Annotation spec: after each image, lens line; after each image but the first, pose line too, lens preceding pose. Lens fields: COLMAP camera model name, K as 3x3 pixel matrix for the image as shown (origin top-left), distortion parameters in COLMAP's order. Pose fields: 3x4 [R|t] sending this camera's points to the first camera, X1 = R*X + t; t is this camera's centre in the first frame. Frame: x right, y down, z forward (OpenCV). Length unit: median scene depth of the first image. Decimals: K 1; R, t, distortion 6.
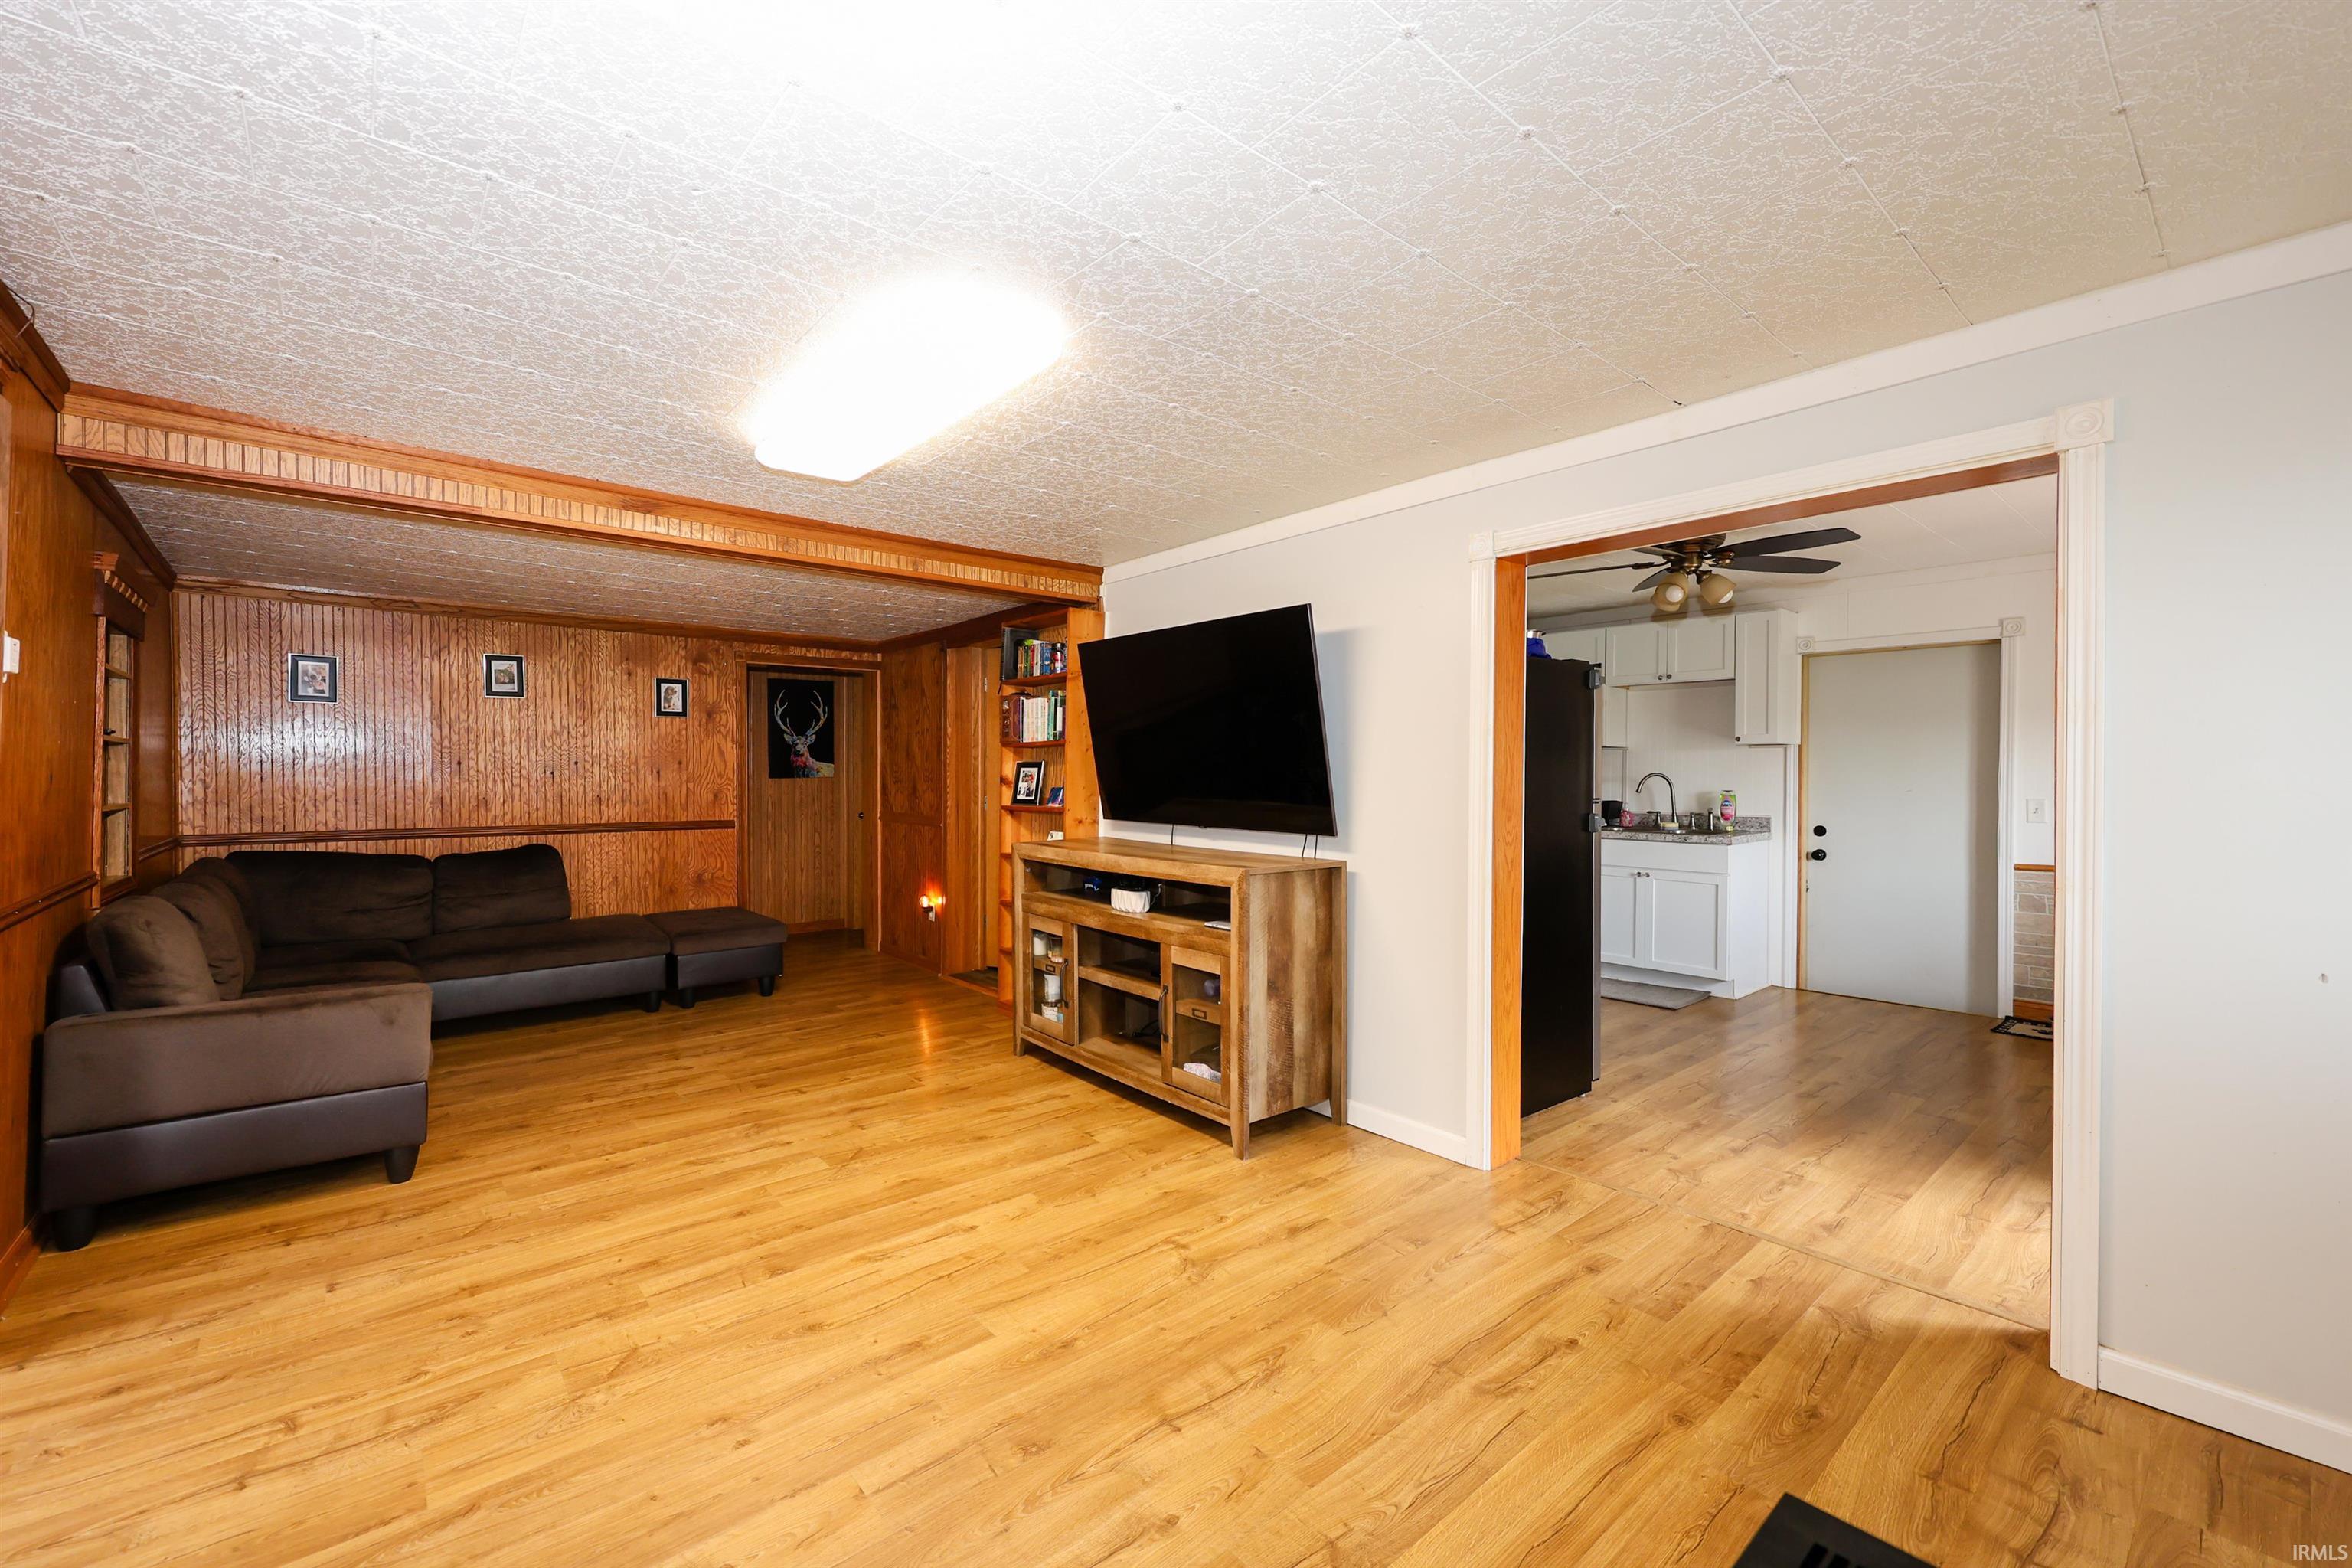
lens RADIAL K [[953.9, 0, 1195.9], [0, 953.9, 788.9], [0, 0, 1]] dist [-0.000729, -0.000007]
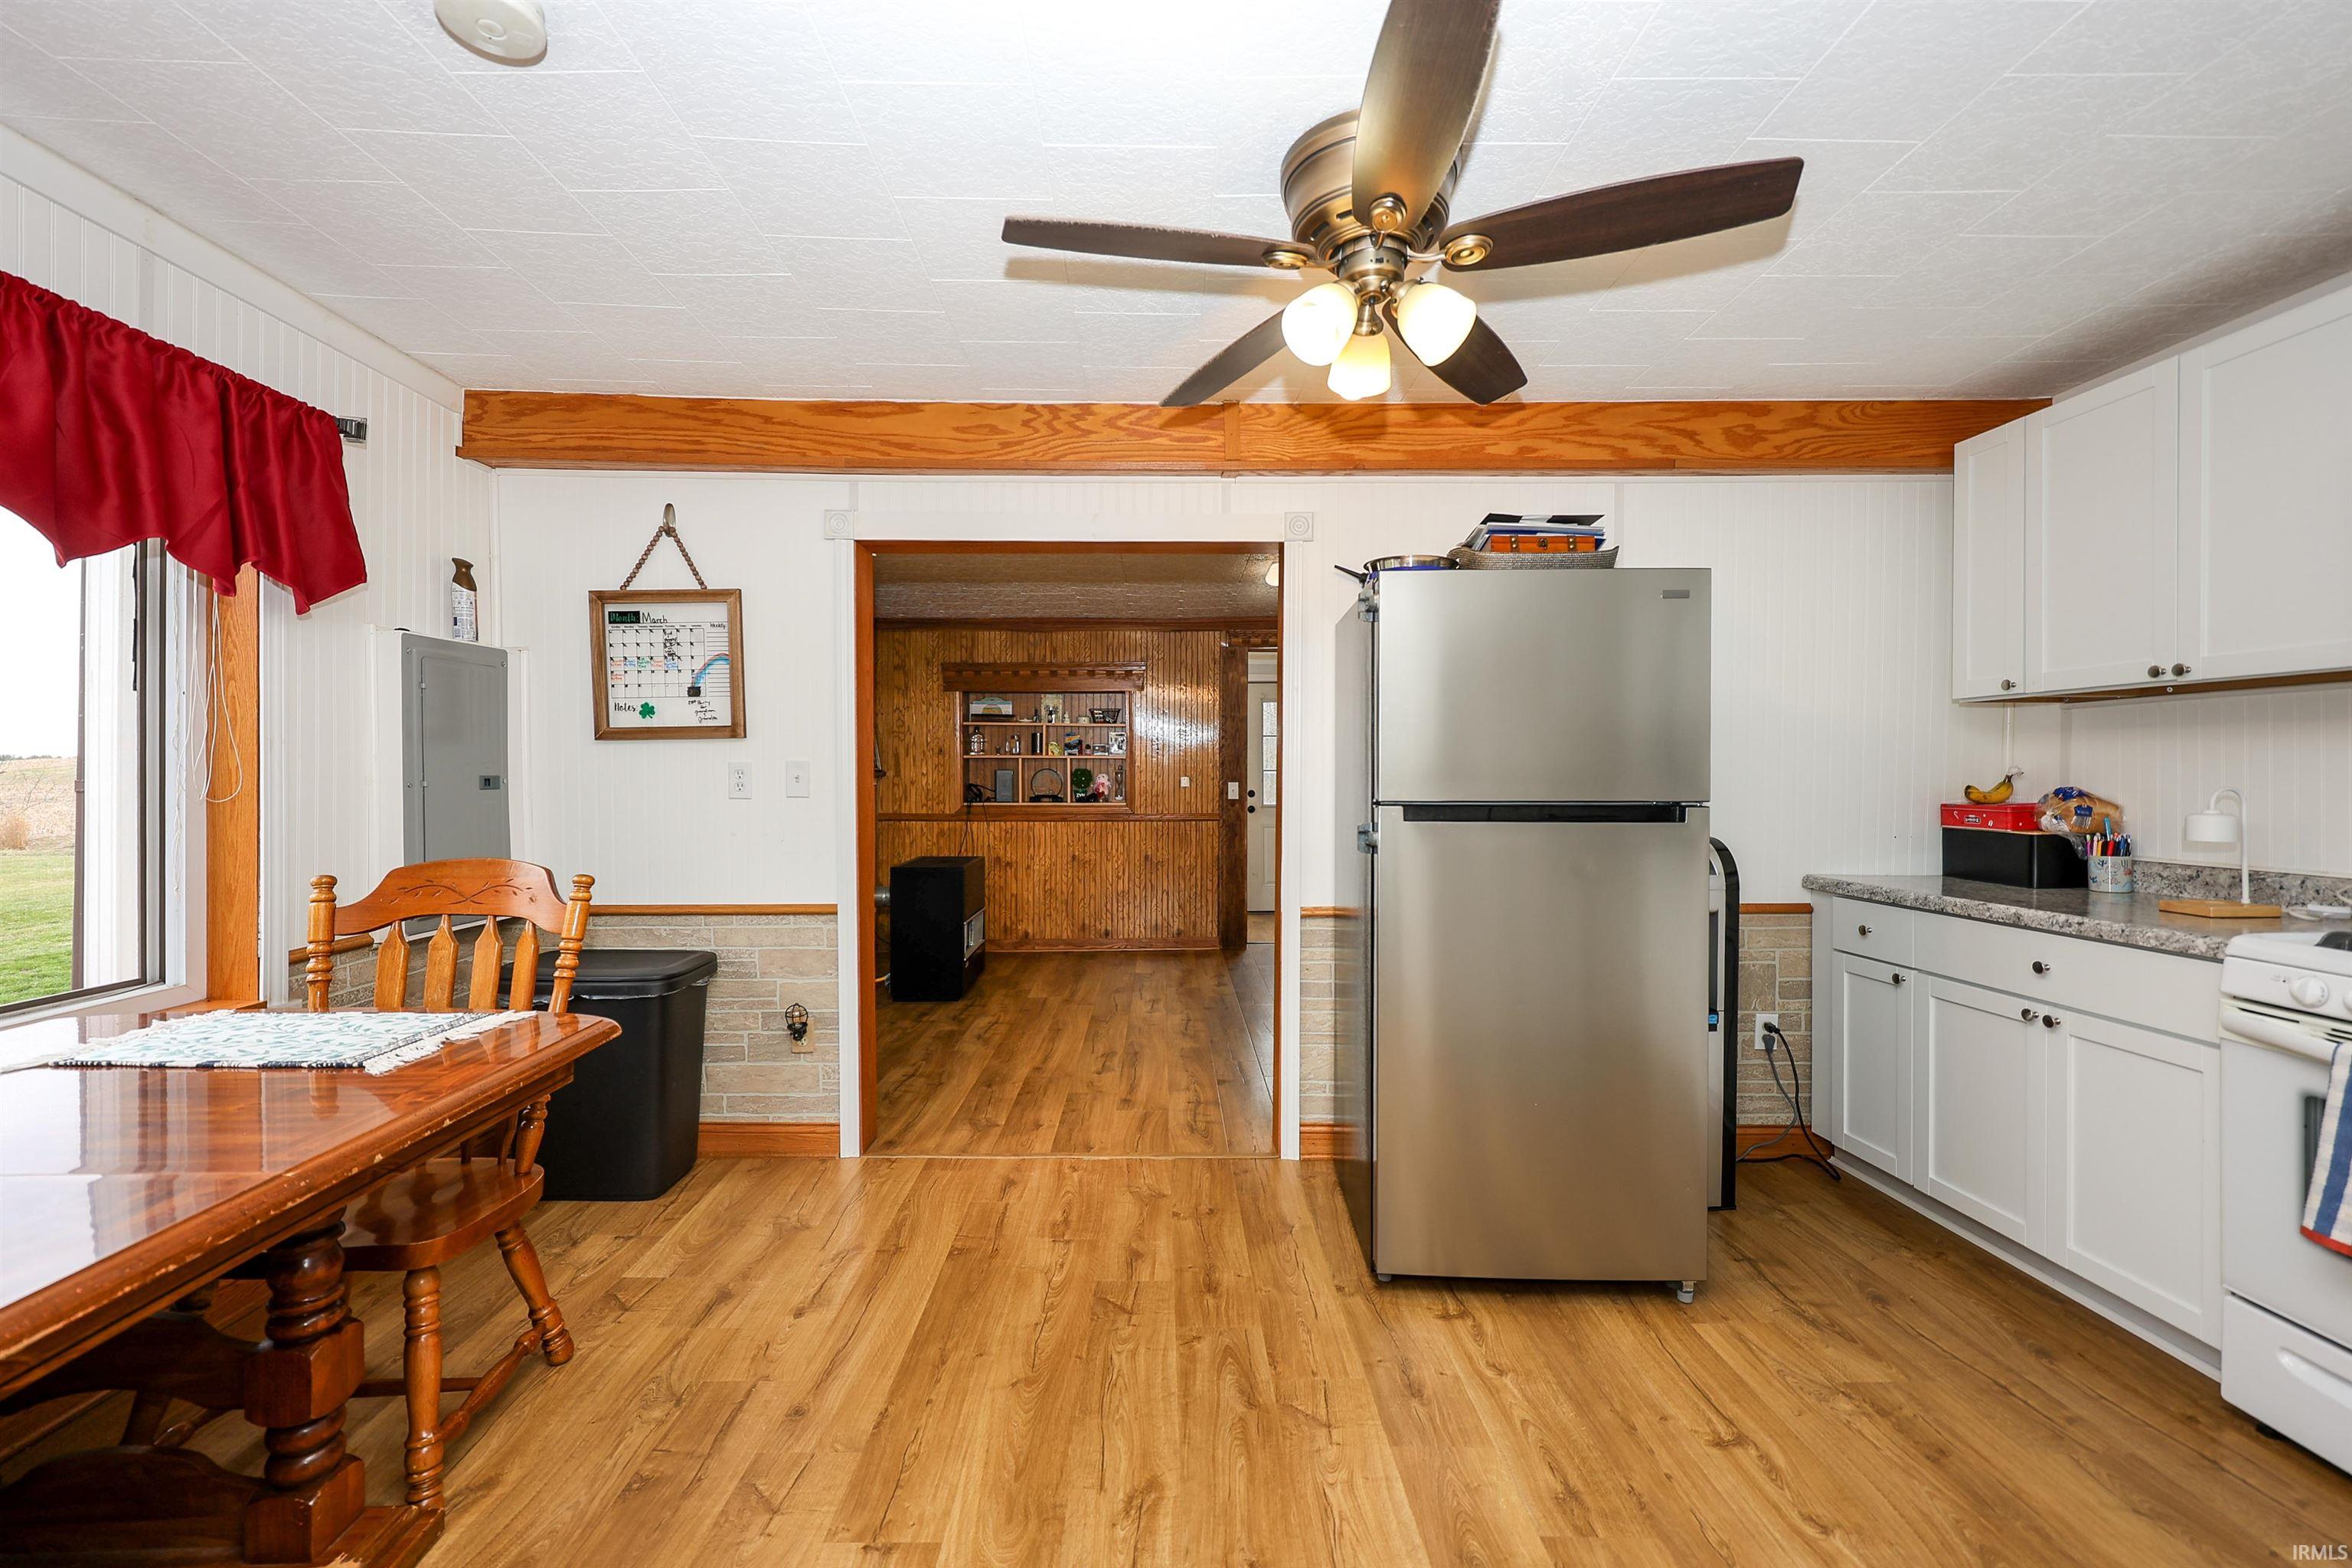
lens RADIAL K [[966.4, 0, 1149.0], [0, 966.4, 782.6], [0, 0, 1]] dist [-0.000124, 0.000224]
pose [[-0.664657, 0.009605, -0.747087, 0.730471], [-0.009708, 0.999722, 0.021490, -0.008843], [0.747085, 0.021536, -0.664379, 0.976688]]
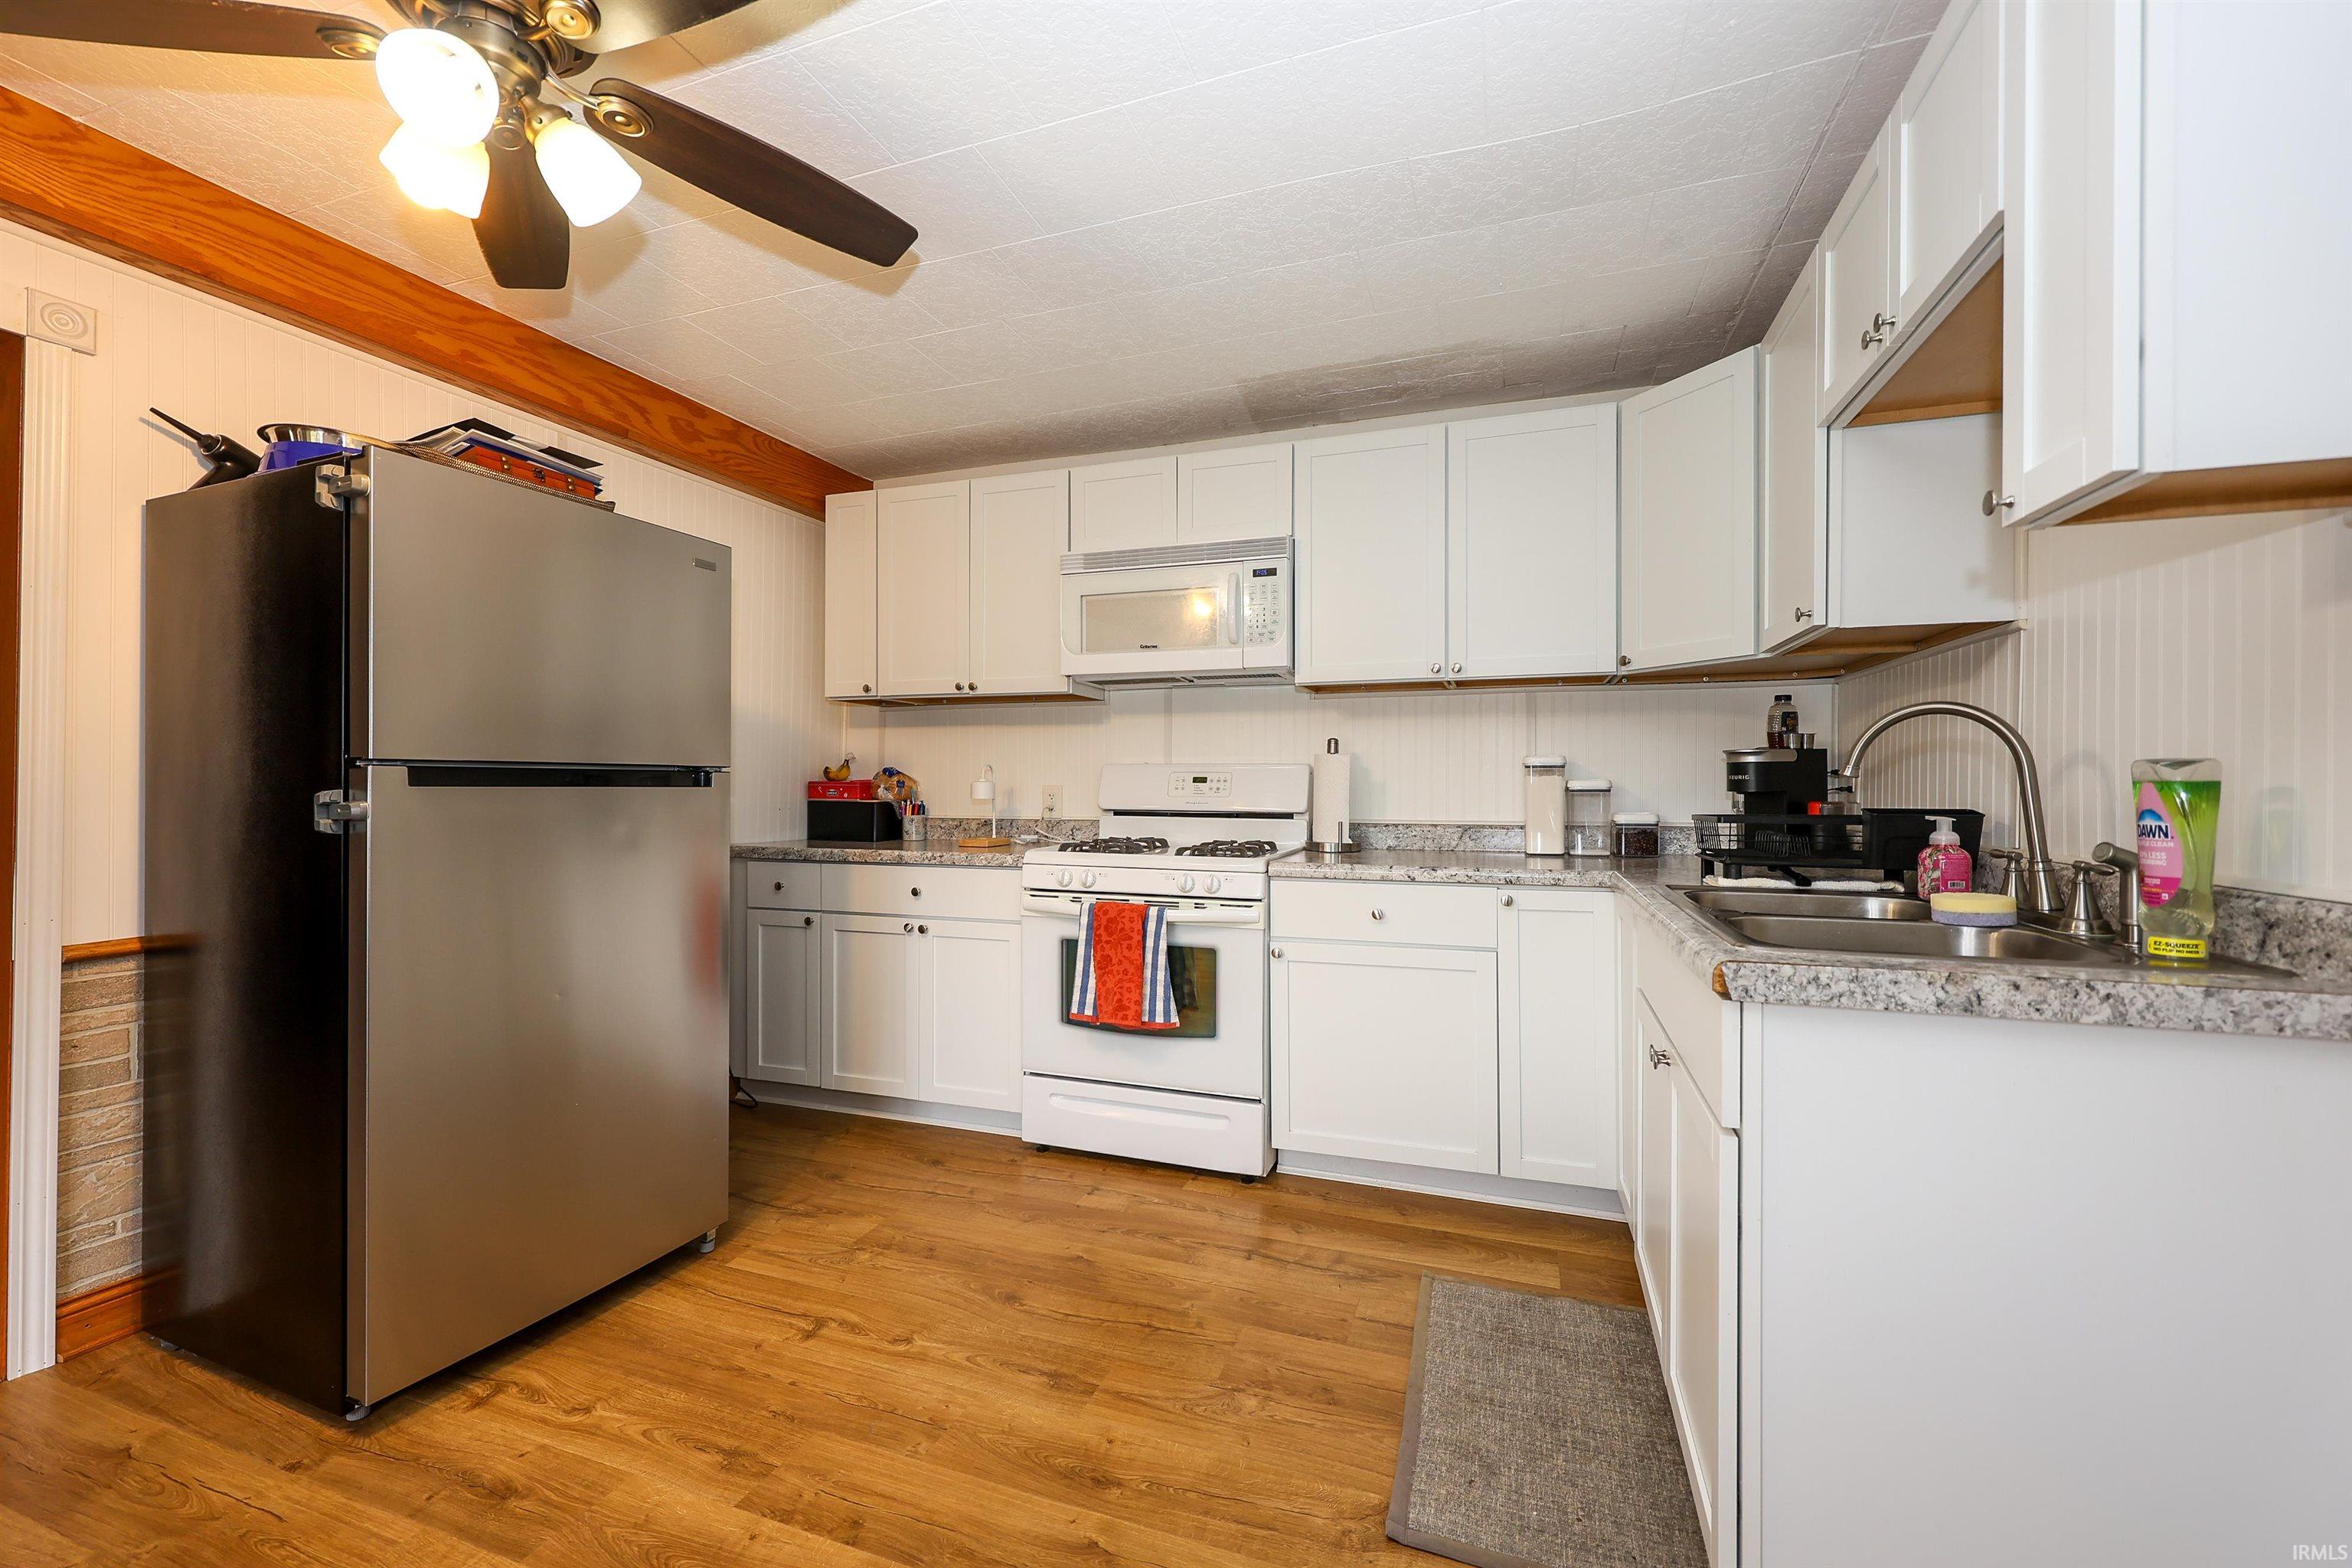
lens RADIAL K [[953.9, 0, 1195.9], [0, 953.9, 788.9], [0, 0, 1]] dist [-0.000729, -0.000007]
pose [[0.487708, 0.007982, -0.872970, 0.744756], [-0.017950, 0.999838, -0.000886, 0.014598], [0.872822, 0.016102, 0.487773, 0.841197]]
